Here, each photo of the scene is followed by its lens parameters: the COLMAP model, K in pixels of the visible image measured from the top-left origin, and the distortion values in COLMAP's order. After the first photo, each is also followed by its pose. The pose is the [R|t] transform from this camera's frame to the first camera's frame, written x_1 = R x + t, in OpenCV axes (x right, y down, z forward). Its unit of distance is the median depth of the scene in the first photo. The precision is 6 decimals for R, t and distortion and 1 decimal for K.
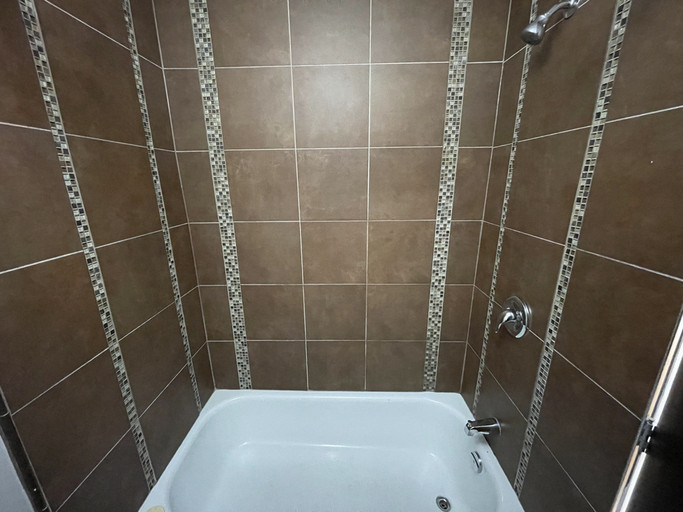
lens RADIAL K [[278.2, 0, 340.5], [0, 278.2, 257.3], [0, 0, 1]] dist [0.000030, -0.000035]
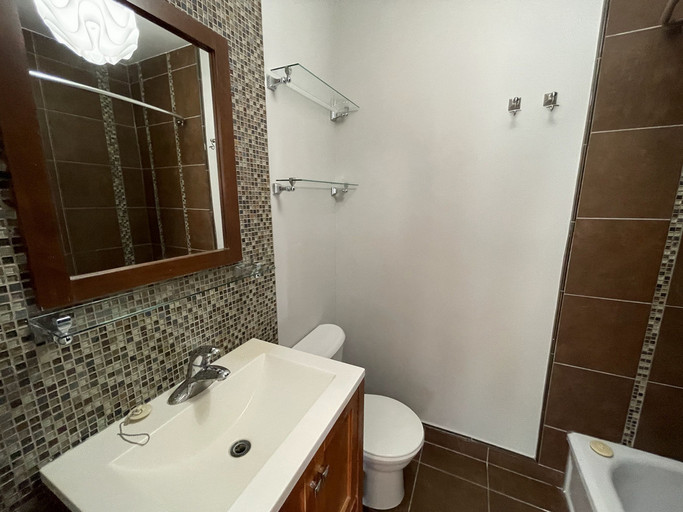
lens RADIAL K [[278.2, 0, 341.3], [0, 278.2, 253.7], [0, 0, 1]] dist [0.000030, -0.000035]
pose [[-0.413015, 0.186483, -0.891427, 0.729054], [-0.234385, 0.924075, 0.301908, 0.076962], [0.880047, 0.333630, -0.337948, 0.161080]]
